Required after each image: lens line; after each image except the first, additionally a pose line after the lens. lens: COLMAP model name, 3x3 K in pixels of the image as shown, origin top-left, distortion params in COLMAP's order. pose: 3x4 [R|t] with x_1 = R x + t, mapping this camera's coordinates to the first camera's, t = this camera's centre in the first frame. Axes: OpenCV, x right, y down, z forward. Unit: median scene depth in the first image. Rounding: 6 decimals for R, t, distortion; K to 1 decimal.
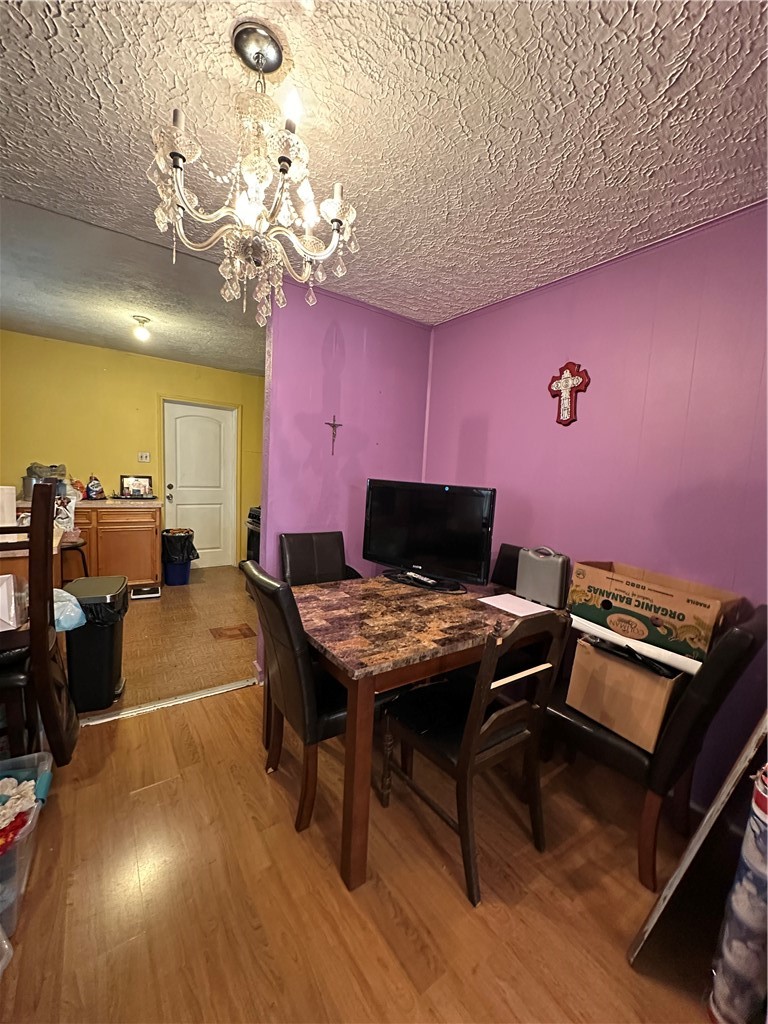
lens RADIAL K [[406.1, 0, 384.0], [0, 406.1, 512.0], [0, 0, 1]] dist [0.000211, -0.000061]
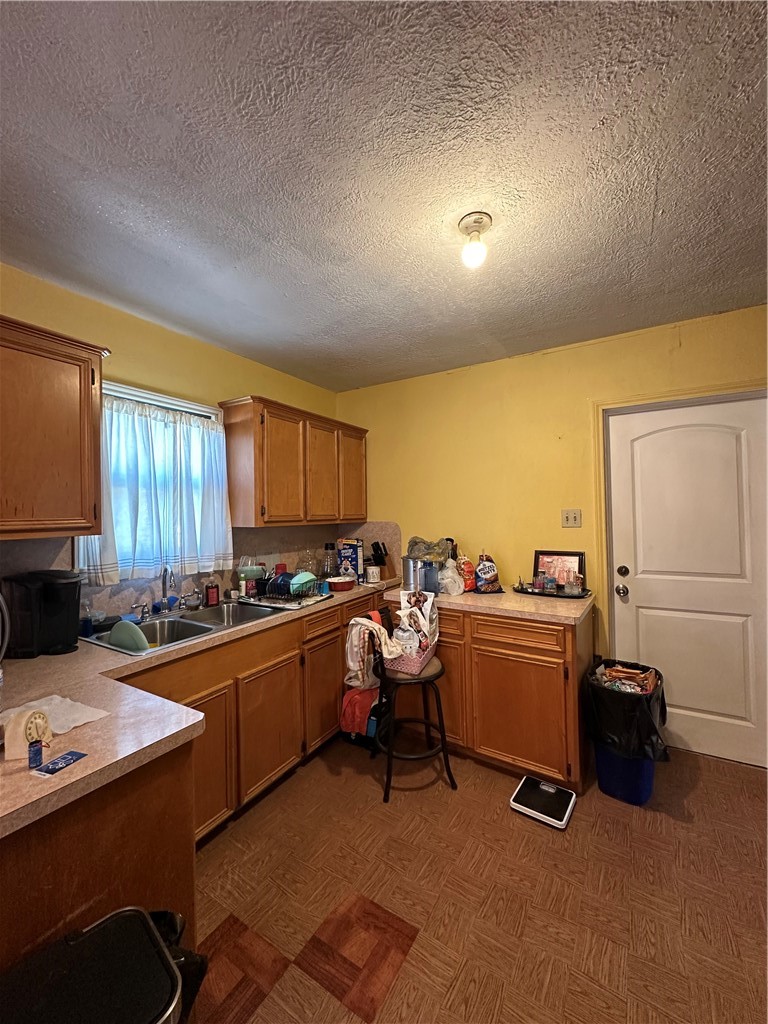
lens RADIAL K [[406.1, 0, 384.0], [0, 406.1, 512.0], [0, 0, 1]] dist [0.000211, -0.000061]
pose [[0.391461, -0.060866, -0.918180, -0.183549], [-0.055603, 0.994422, -0.089626, -0.084111], [0.918513, 0.086139, 0.385893, 0.575532]]
